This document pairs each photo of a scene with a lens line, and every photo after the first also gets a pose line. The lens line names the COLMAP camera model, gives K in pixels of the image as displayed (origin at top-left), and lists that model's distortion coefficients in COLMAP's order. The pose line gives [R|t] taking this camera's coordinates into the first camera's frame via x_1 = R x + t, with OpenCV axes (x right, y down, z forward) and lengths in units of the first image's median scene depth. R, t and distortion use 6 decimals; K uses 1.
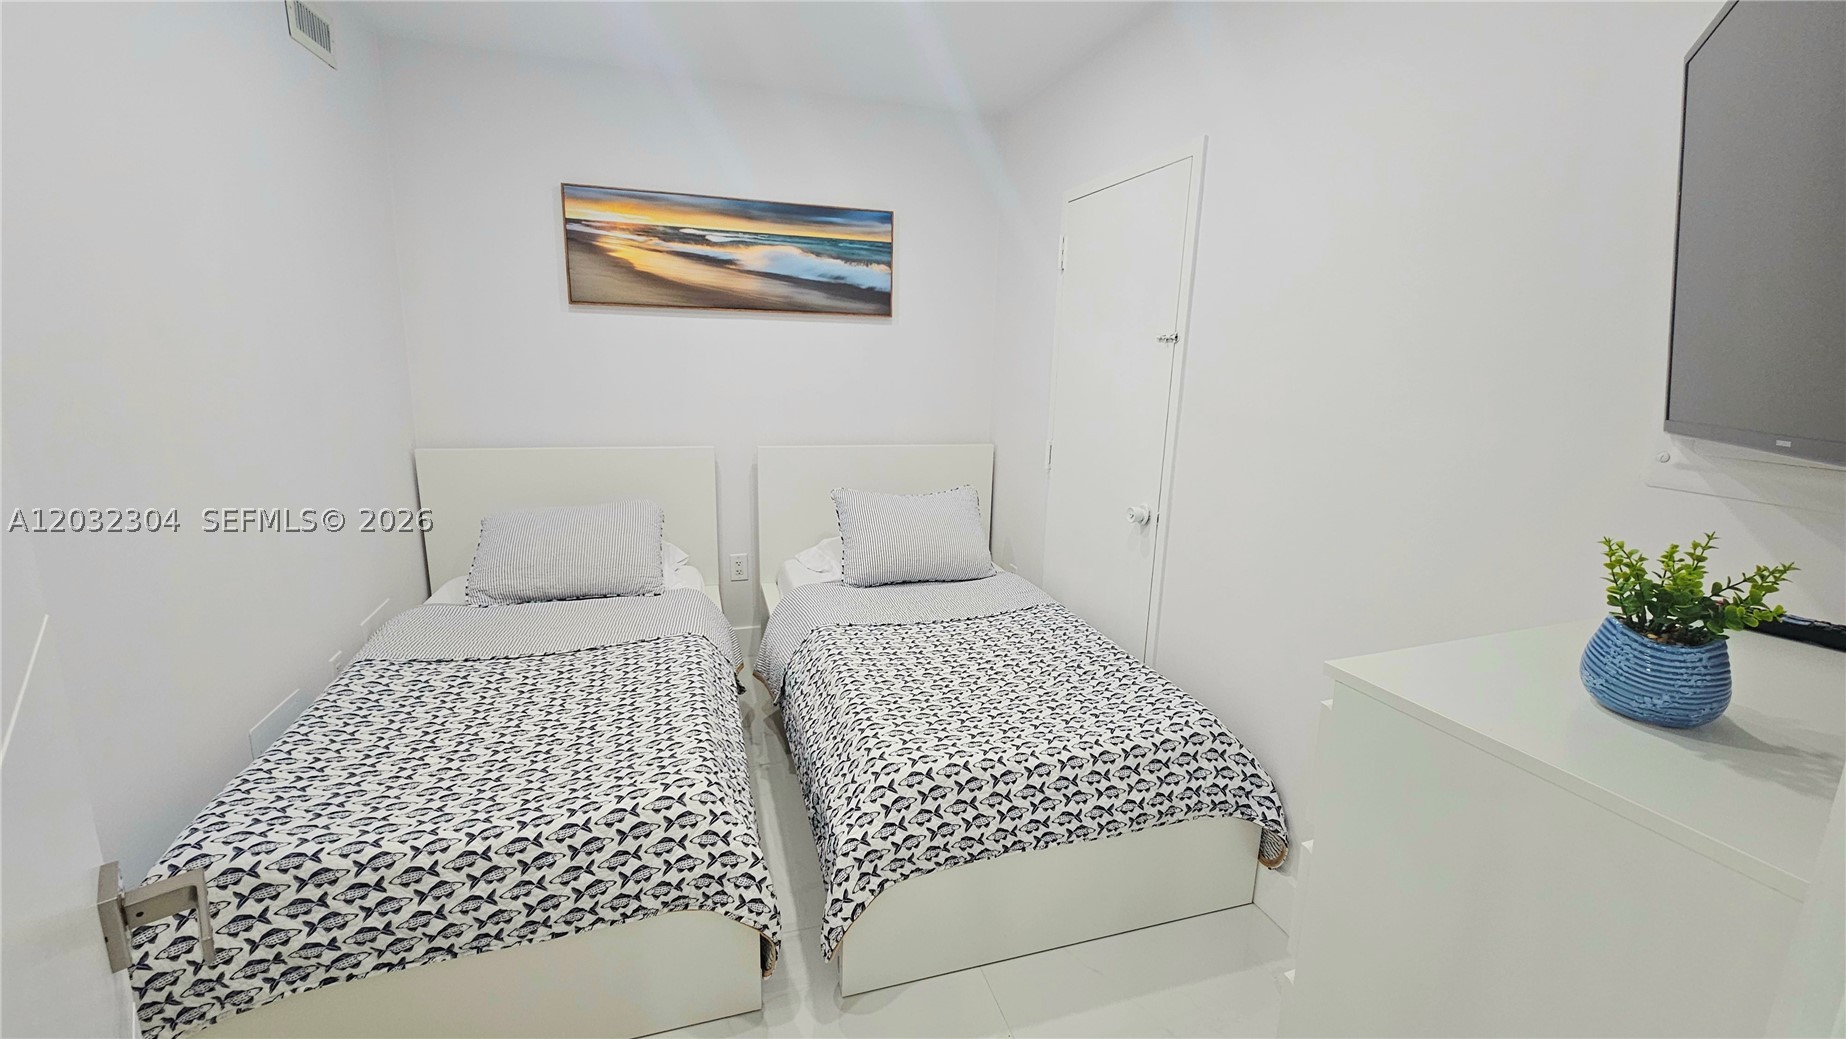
lens RADIAL K [[754.2, 0, 931.8], [0, 754.2, 525.7], [0, 0, 1]] dist [-0.001237, -0.001988]
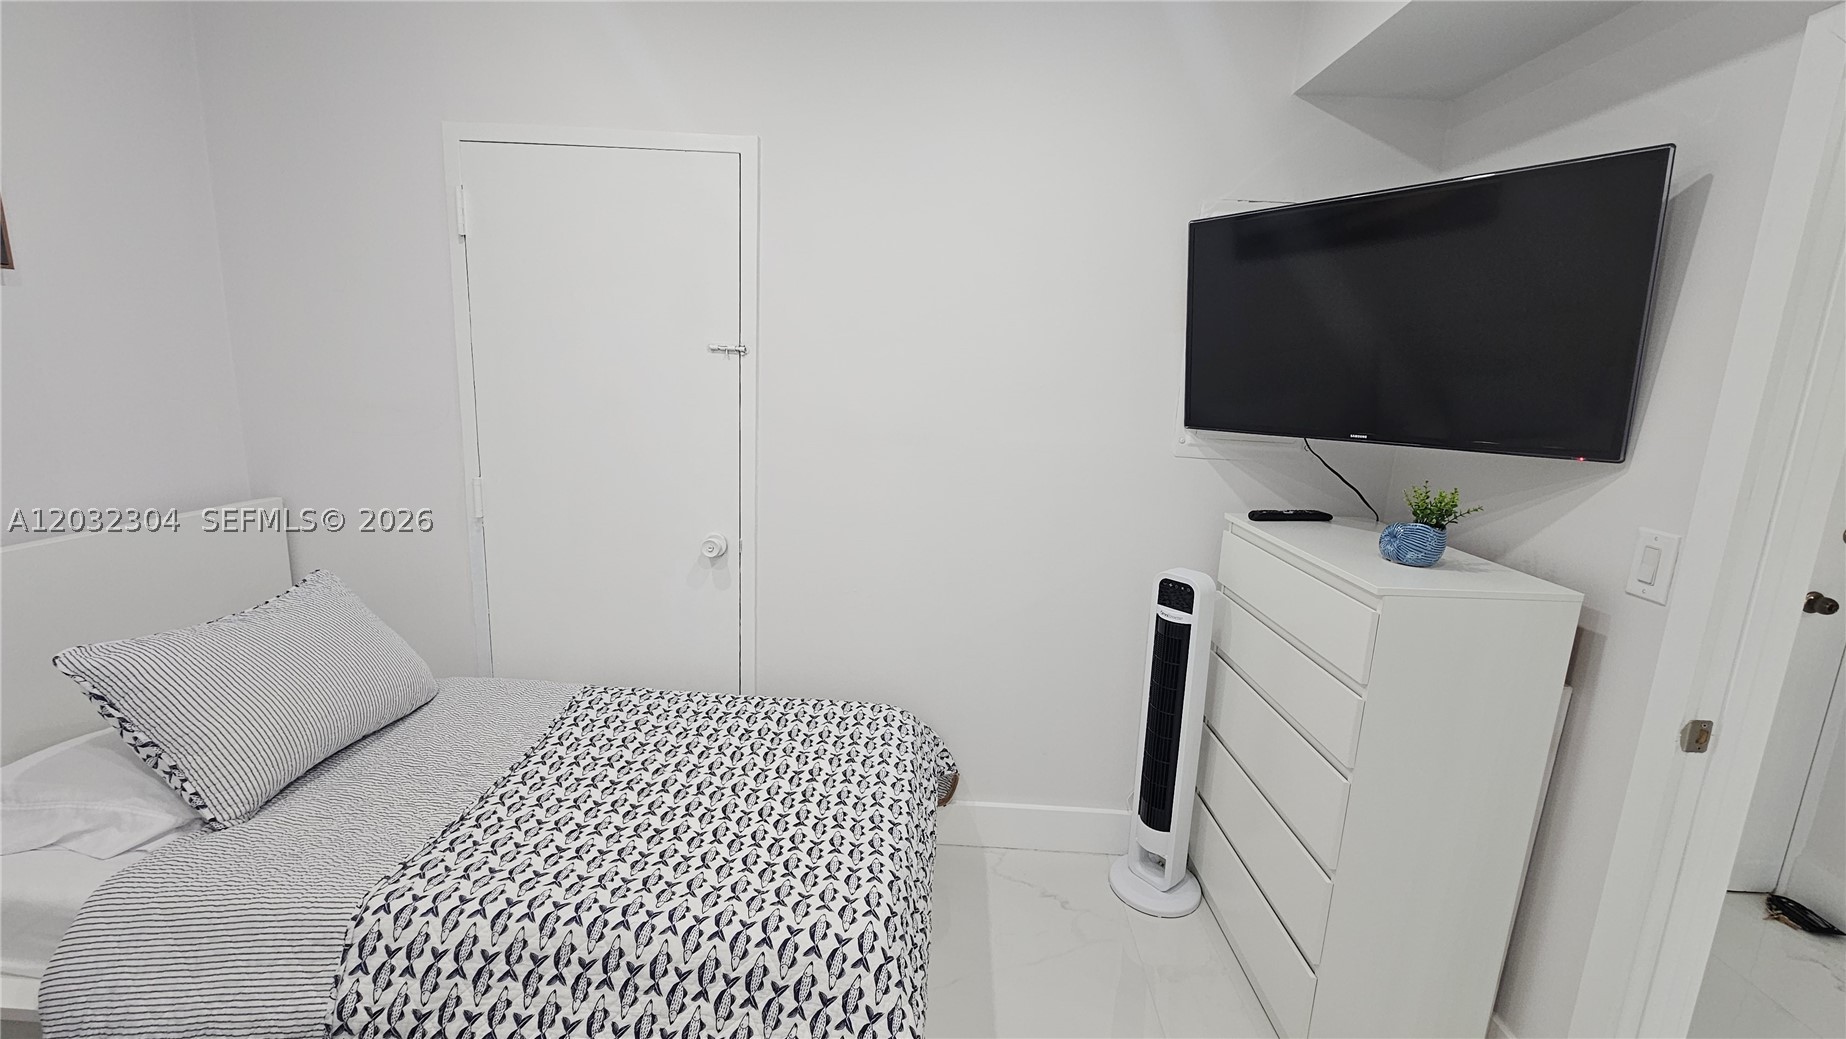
lens RADIAL K [[754.2, 0, 921.6], [0, 754.2, 513.9], [0, 0, 1]] dist [-0.001237, -0.001988]
pose [[0.311344, -0.185372, 0.932042, -0.479456], [0.168323, 0.976039, 0.137895, -0.134624], [-0.935271, 0.113951, 0.335087, 0.478080]]
